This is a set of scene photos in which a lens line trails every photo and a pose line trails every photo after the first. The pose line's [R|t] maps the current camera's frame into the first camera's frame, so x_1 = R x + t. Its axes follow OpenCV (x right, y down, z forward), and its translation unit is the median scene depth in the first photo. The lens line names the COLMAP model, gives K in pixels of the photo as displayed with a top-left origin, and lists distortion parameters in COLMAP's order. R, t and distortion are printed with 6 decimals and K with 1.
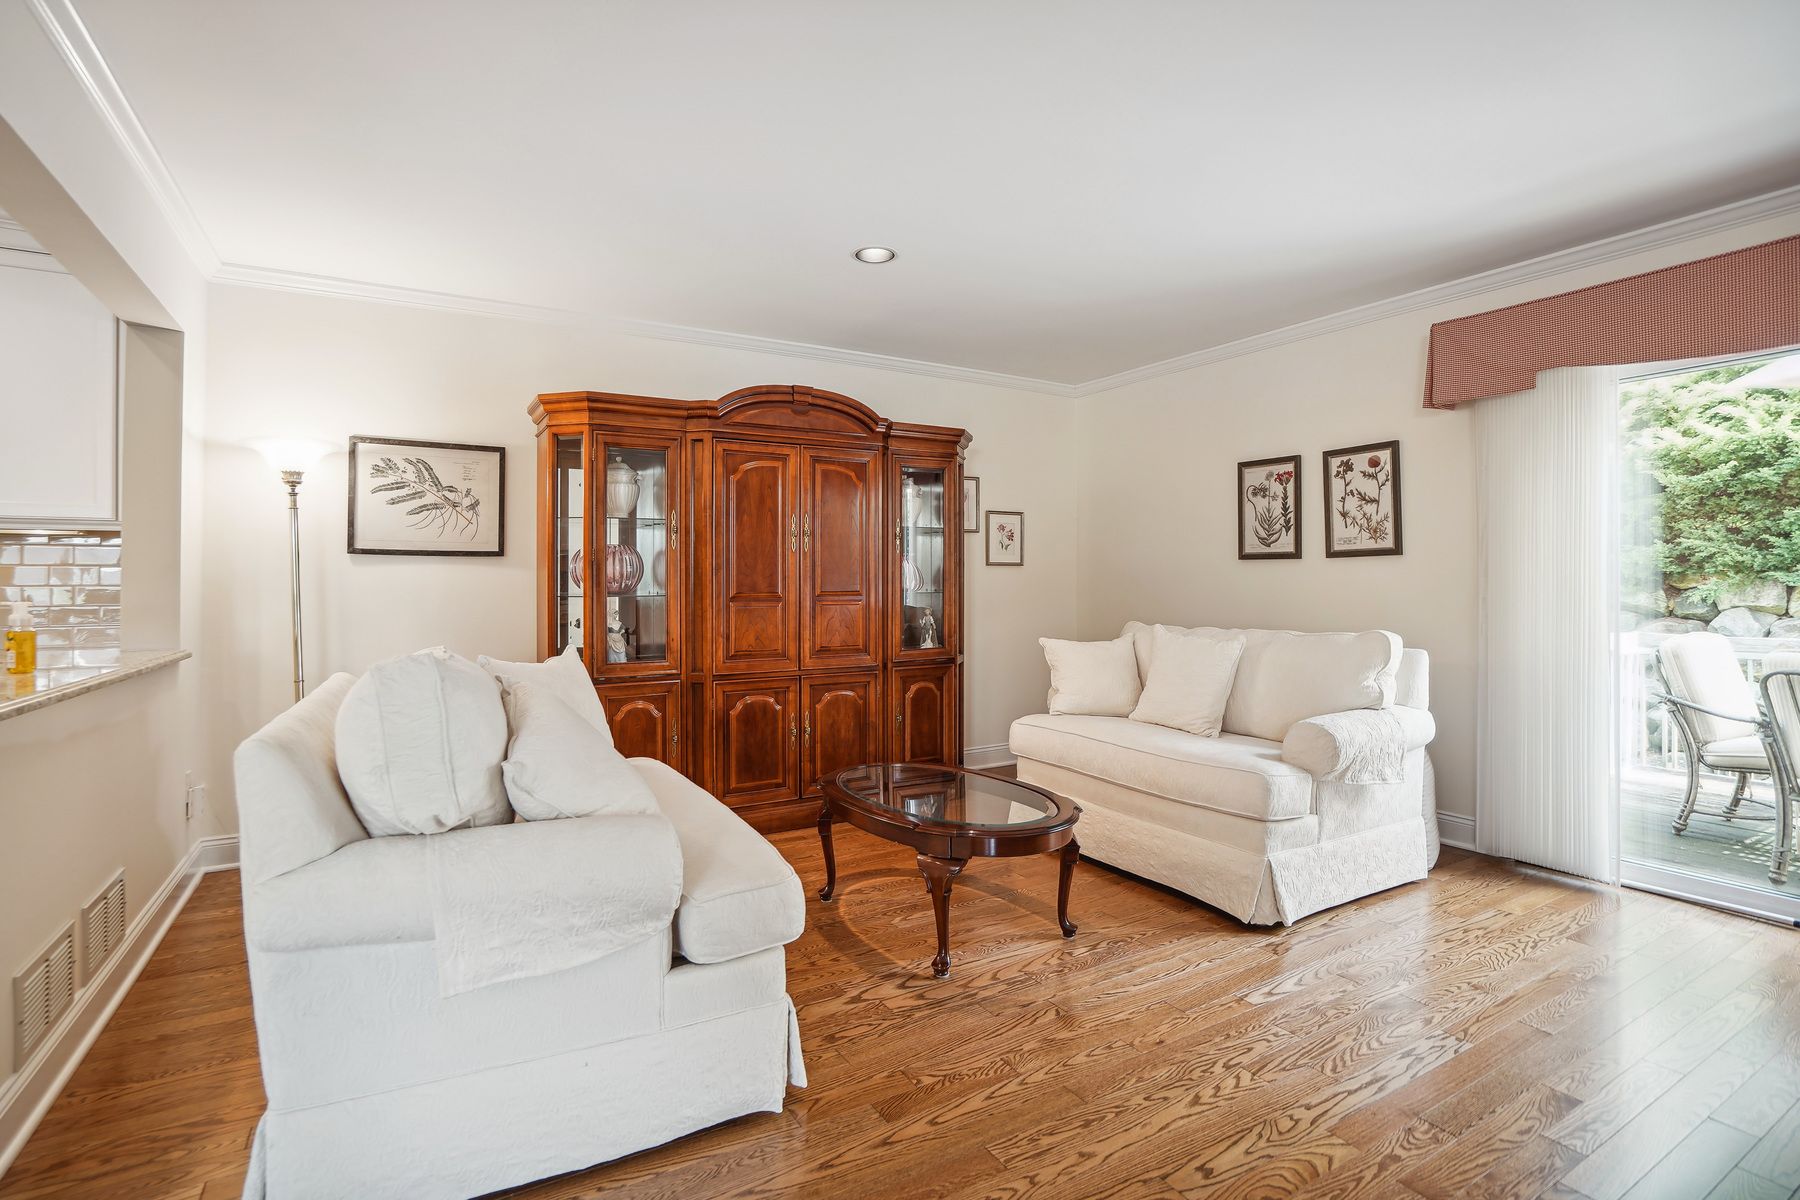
lens RADIAL K [[855.5, 0, 876.0], [0, 855.5, 584.9], [0, 0, 1]] dist [-0.054513, 0.014309]
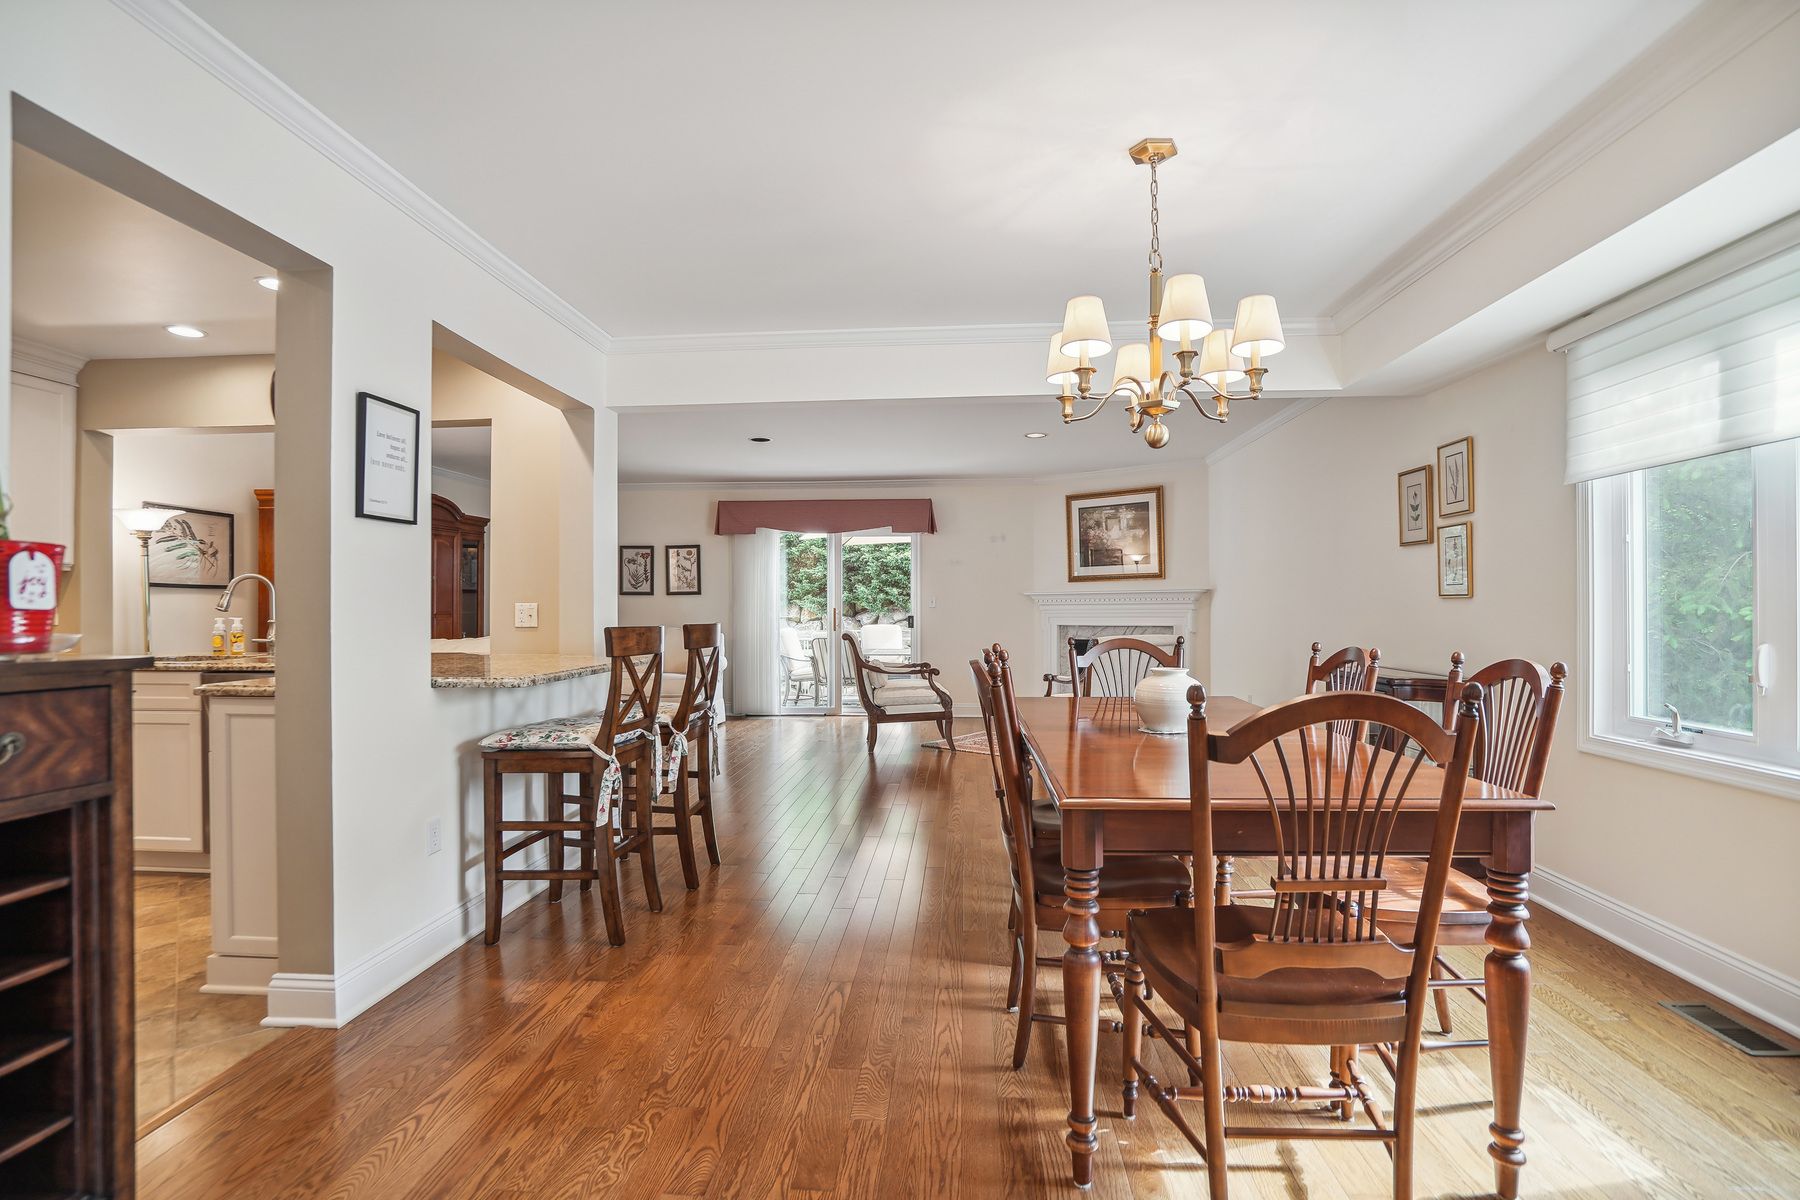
lens RADIAL K [[855.5, 0, 875.9], [0, 855.5, 623.8], [0, 0, 1]] dist [-0.054513, 0.014309]
pose [[0.574283, -0.017068, 0.818479, -1.004014], [0.001220, 0.999799, 0.019993, -0.003033], [-0.818656, -0.010483, 0.574189, -0.725104]]
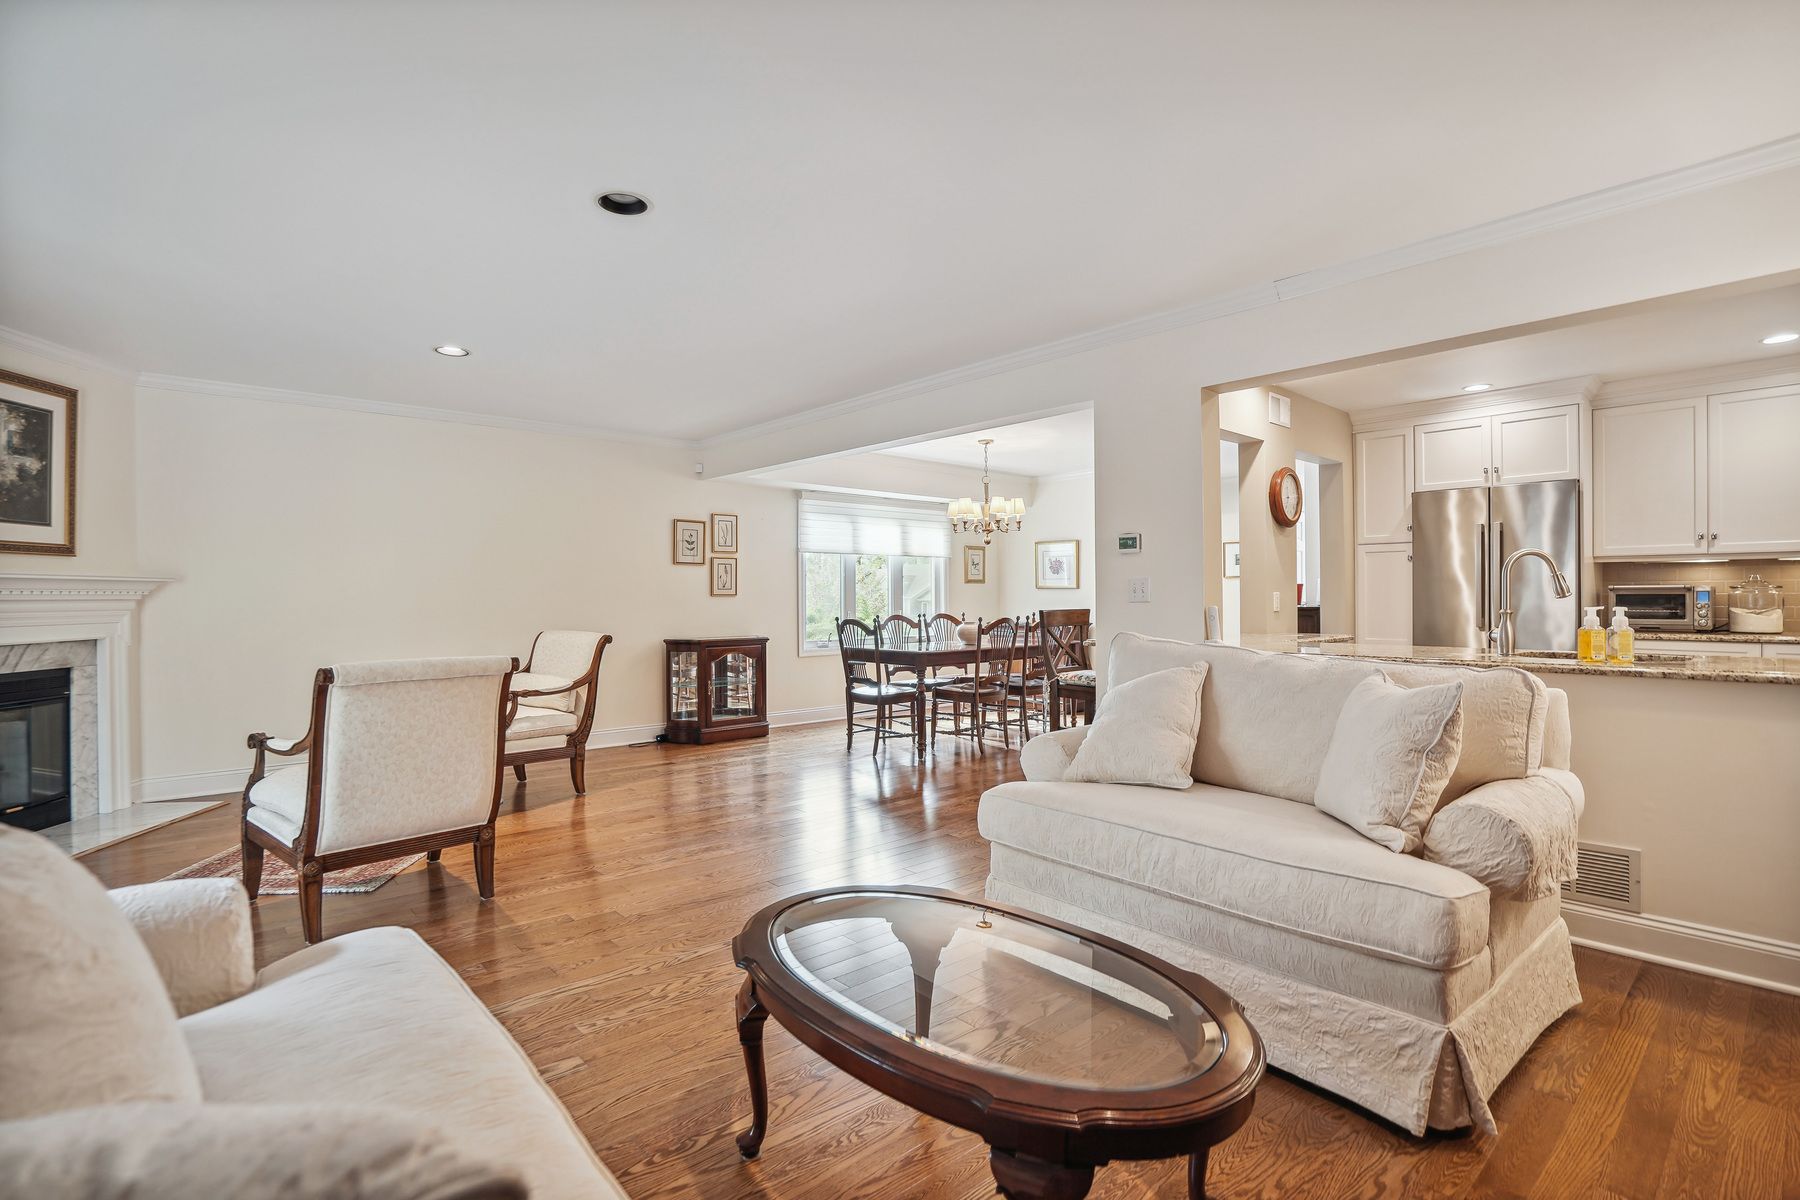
lens RADIAL K [[855.5, 0, 913.3], [0, 855.5, 600.1], [0, 0, 1]] dist [-0.054513, 0.014309]
pose [[-0.973941, 0.004367, -0.226758, 0.166126], [0.004382, 0.999990, 0.000439, -0.004183], [0.226757, -0.000566, -0.973951, 1.158476]]
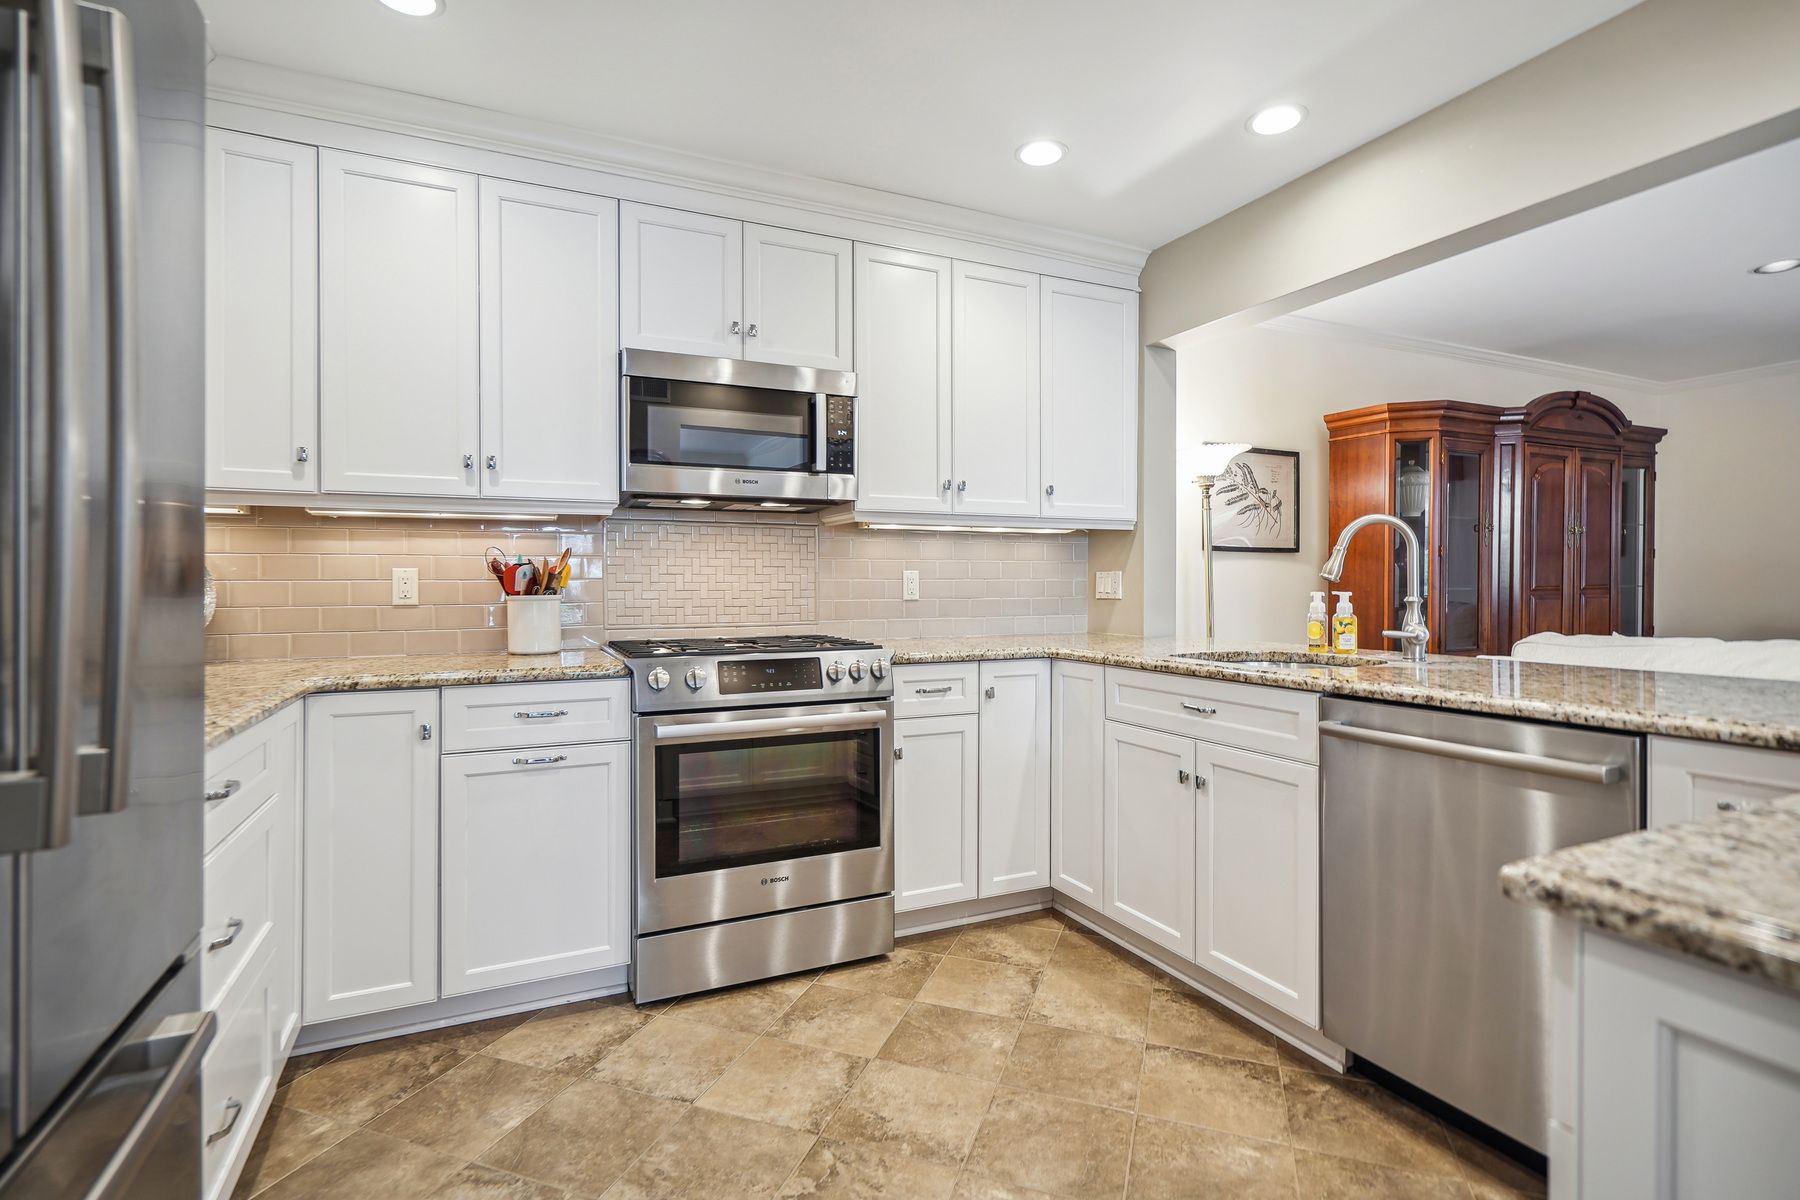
lens RADIAL K [[855.5, 0, 903.6], [0, 855.5, 588.6], [0, 0, 1]] dist [-0.054513, 0.014309]
pose [[0.997441, -0.009618, -0.070847, -0.900027], [0.010509, 0.999870, 0.012206, -0.005843], [0.070720, -0.012919, 0.997413, -0.122407]]
